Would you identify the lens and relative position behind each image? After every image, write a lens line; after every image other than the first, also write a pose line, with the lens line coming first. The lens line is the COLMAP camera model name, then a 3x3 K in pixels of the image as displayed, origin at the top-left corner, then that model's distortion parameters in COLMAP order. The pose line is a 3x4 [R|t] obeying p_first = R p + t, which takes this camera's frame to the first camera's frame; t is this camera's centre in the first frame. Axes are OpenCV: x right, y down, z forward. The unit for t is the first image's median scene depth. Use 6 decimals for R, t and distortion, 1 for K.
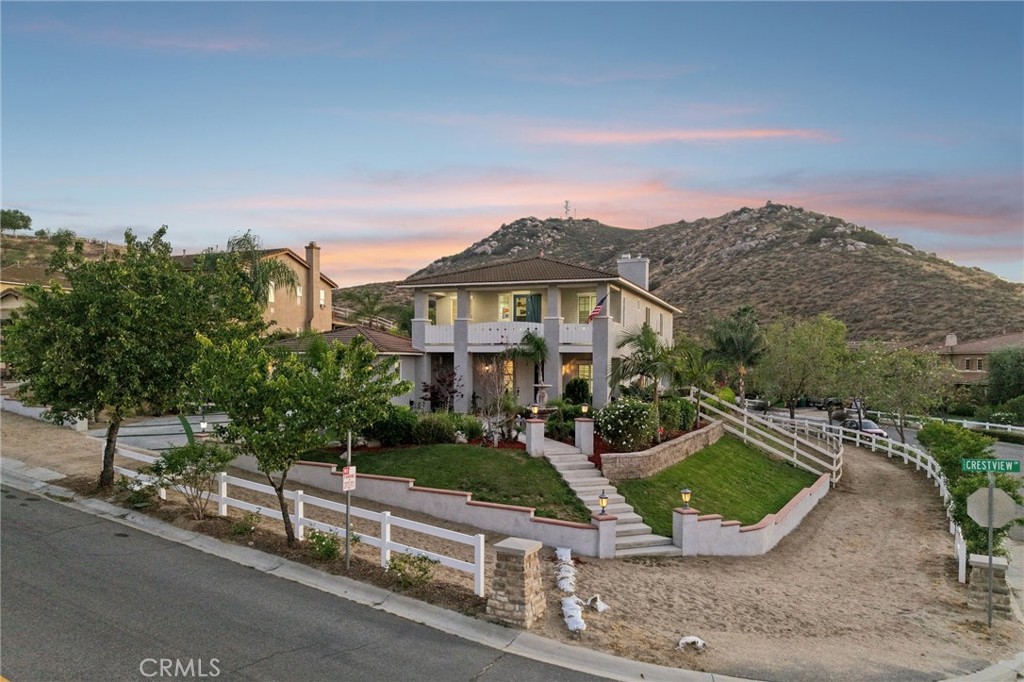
lens RADIAL K [[695.4, 0, 512.5], [0, 695.4, 383.8], [0, 0, 1]] dist [0.030417, -0.002775]
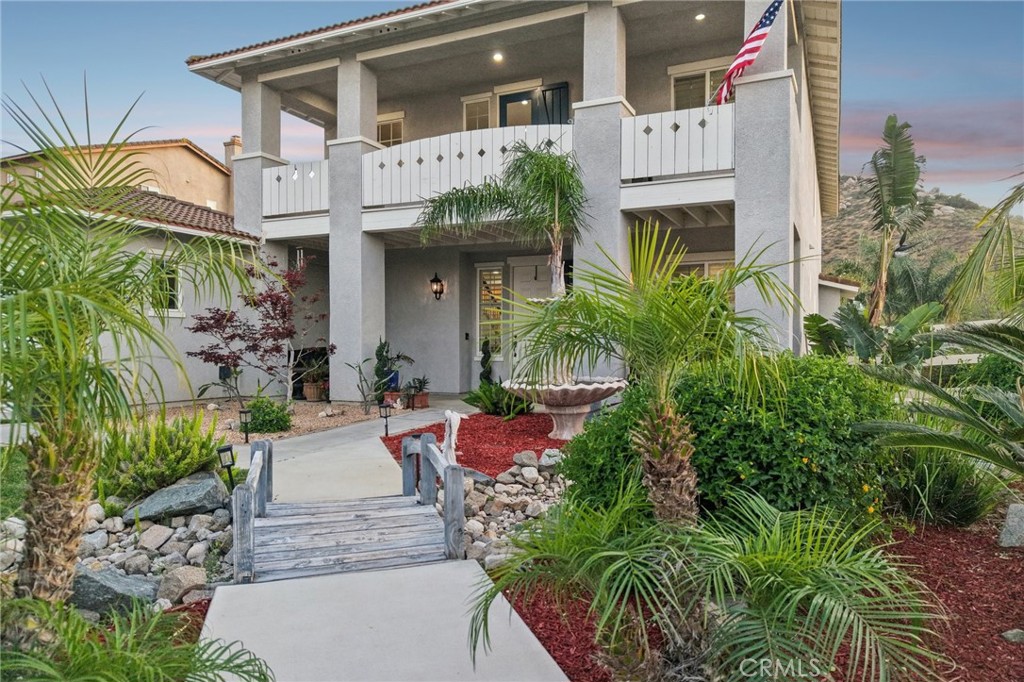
lens RADIAL K [[685.8, 0, 514.7], [0, 685.8, 350.4], [0, 0, 1]] dist [0.025782, -0.027360]
pose [[0.997278, -0.005336, -0.073536, 0.004869], [0.003579, 0.999705, -0.024006, 0.003039], [0.073643, 0.023678, 0.997004, 0.080708]]
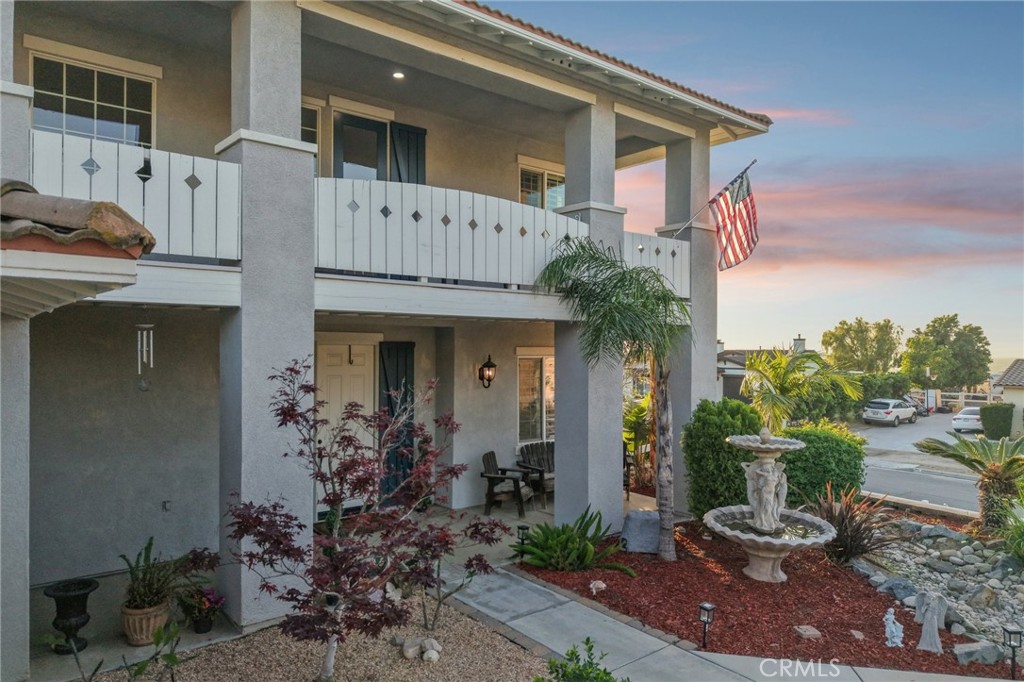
lens RADIAL K [[685.8, 0, 514.7], [0, 685.8, 350.4], [0, 0, 1]] dist [0.025782, -0.027360]
pose [[0.491311, -0.010533, 0.870921, -0.026630], [0.025650, 0.999668, -0.002380, -0.003987], [-0.870607, 0.023509, 0.491418, 0.104980]]
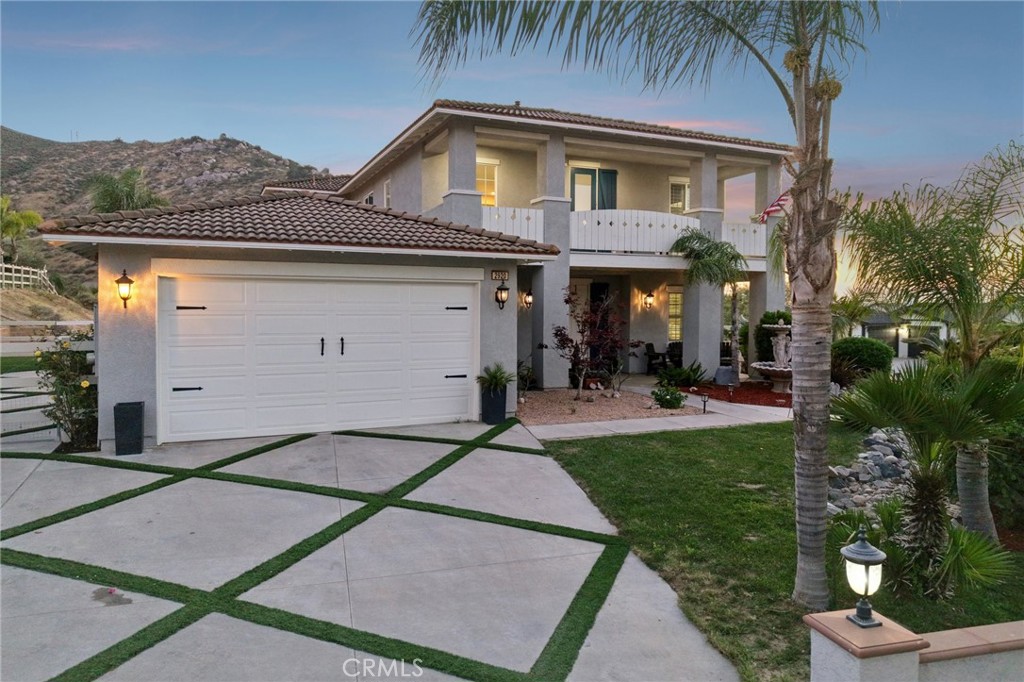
lens RADIAL K [[693.8, 0, 520.2], [0, 693.8, 313.1], [0, 0, 1]] dist [0.029162, -0.033941]
pose [[0.704671, -0.012719, 0.709420, -0.057415], [0.023747, 0.999702, -0.005664, -0.001042], [-0.709137, 0.020837, 0.704763, 0.081645]]
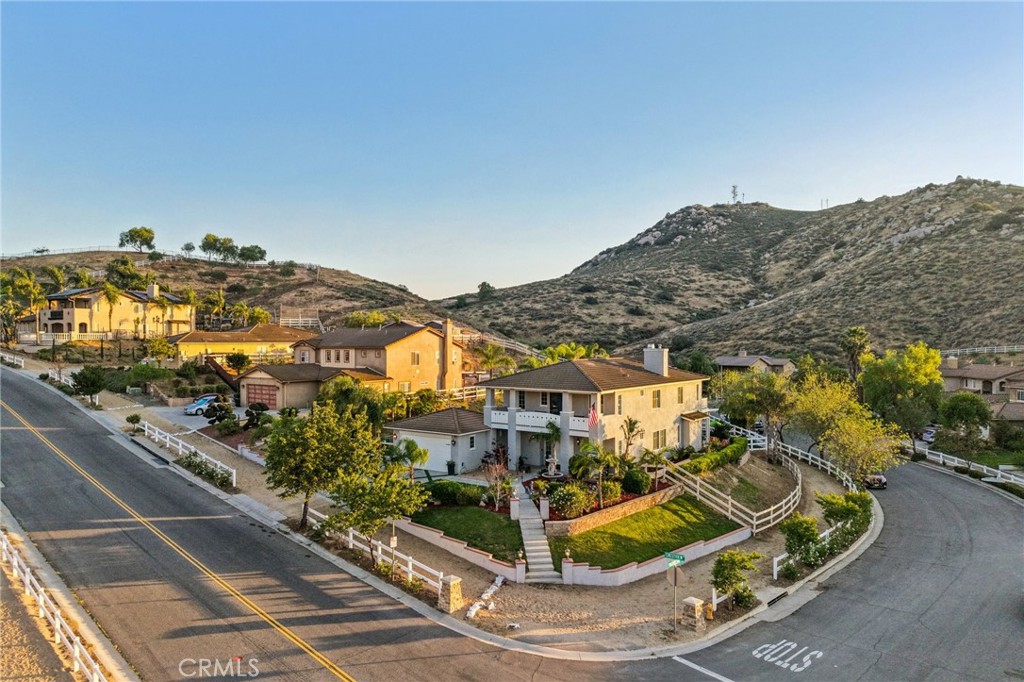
lens RADIAL K [[685.8, 0, 514.7], [0, 685.8, 350.4], [0, 0, 1]] dist [0.025782, -0.027360]
pose [[0.969411, -0.002999, -0.245425, 0.037997], [-0.001564, 0.999830, -0.018397, -0.024281], [0.245438, 0.018218, 0.969241, -0.059633]]
